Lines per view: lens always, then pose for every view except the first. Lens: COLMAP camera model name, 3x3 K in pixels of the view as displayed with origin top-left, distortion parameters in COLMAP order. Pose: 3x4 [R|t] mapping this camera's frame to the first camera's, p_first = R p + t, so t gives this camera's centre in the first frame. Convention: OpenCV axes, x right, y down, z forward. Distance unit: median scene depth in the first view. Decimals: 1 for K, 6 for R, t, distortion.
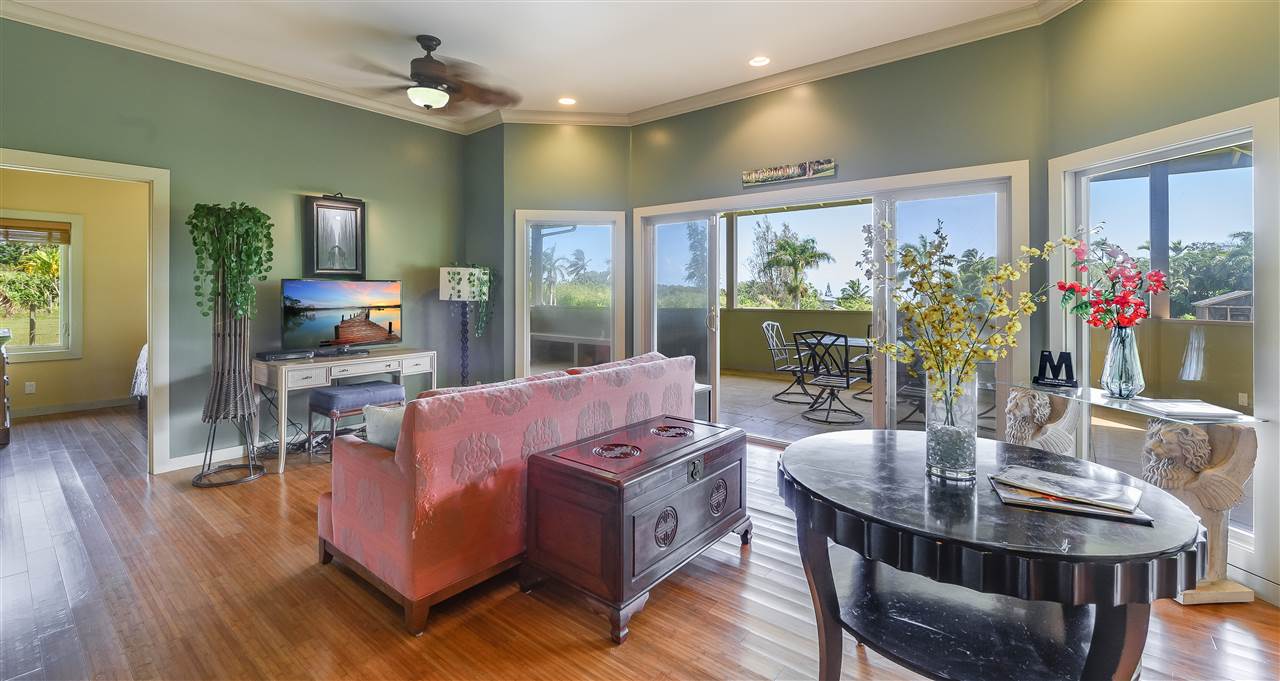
lens RADIAL K [[534.9, 0, 624.9], [0, 534.9, 290.2], [0, 0, 1]] dist [0.001282, 0.000047]
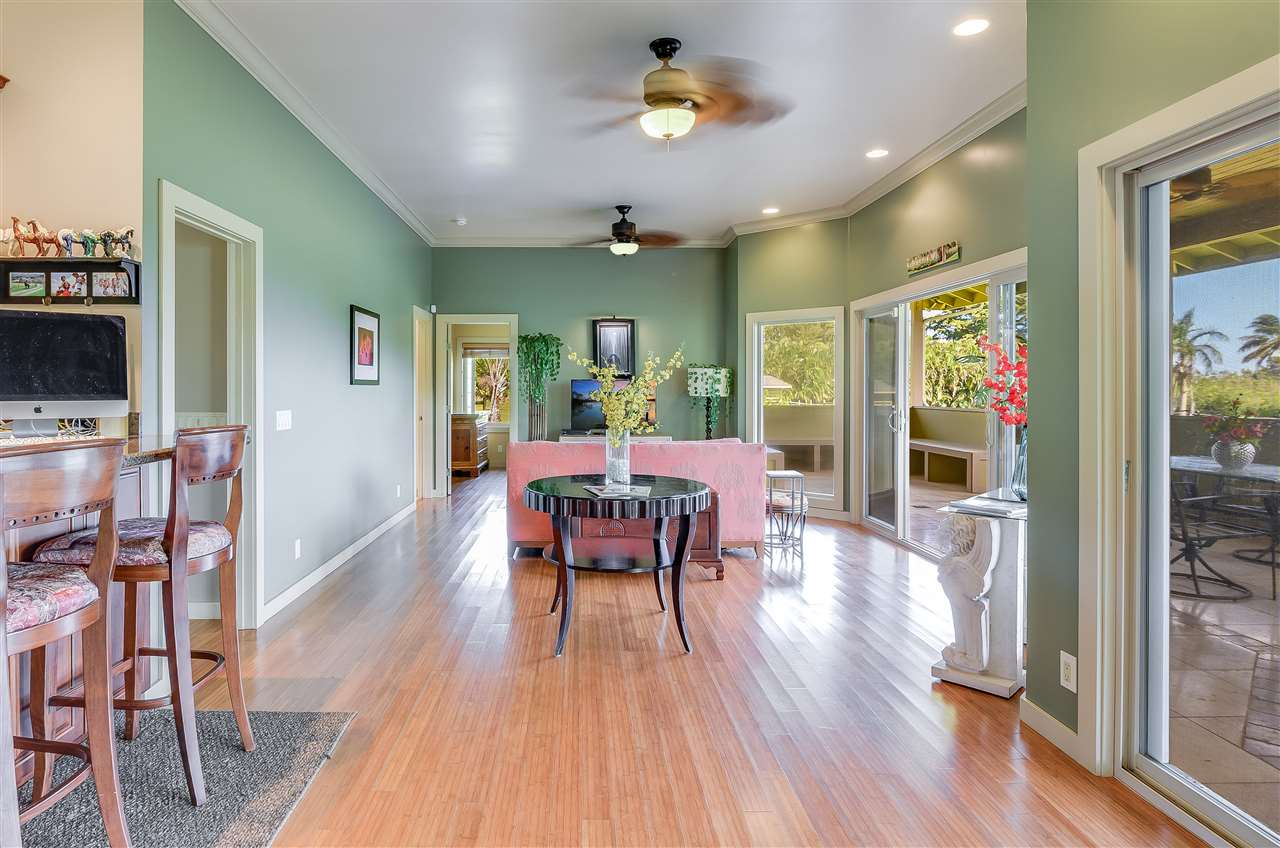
lens RADIAL K [[711.6, 0, 595.1], [0, 711.6, 387.1], [0, 0, 1]] dist [-0.002136, -0.002098]
pose [[0.653532, 0.000259, -0.756899, 0.788682], [-0.000819, 1.000000, -0.000364, 0.000114], [0.756899, 0.000858, 0.653532, -0.207913]]
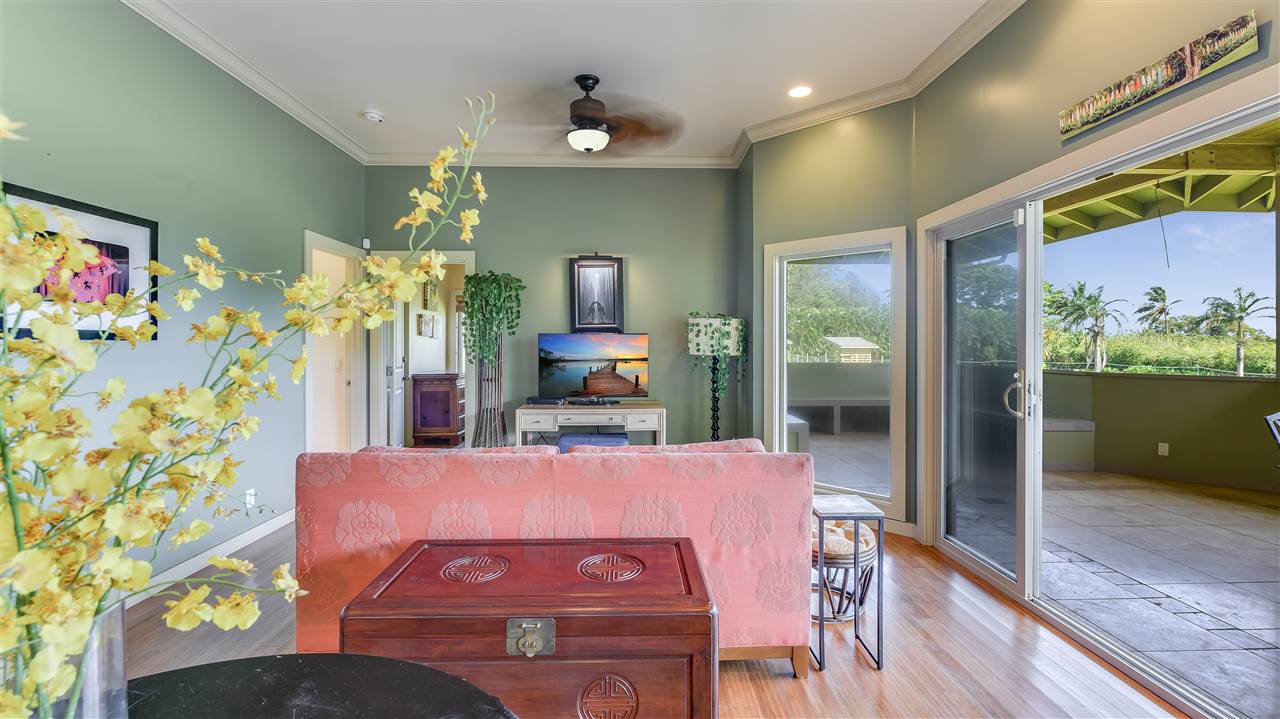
lens RADIAL K [[547.4, 0, 646.6], [0, 547.4, 346.8], [0, 0, 1]] dist [-0.009329, 0.000363]
pose [[0.663589, 0.004496, -0.748083, 0.345007], [0.000014, 0.999982, 0.006022, 0.000304], [0.748097, -0.004006, 0.663577, 0.350945]]
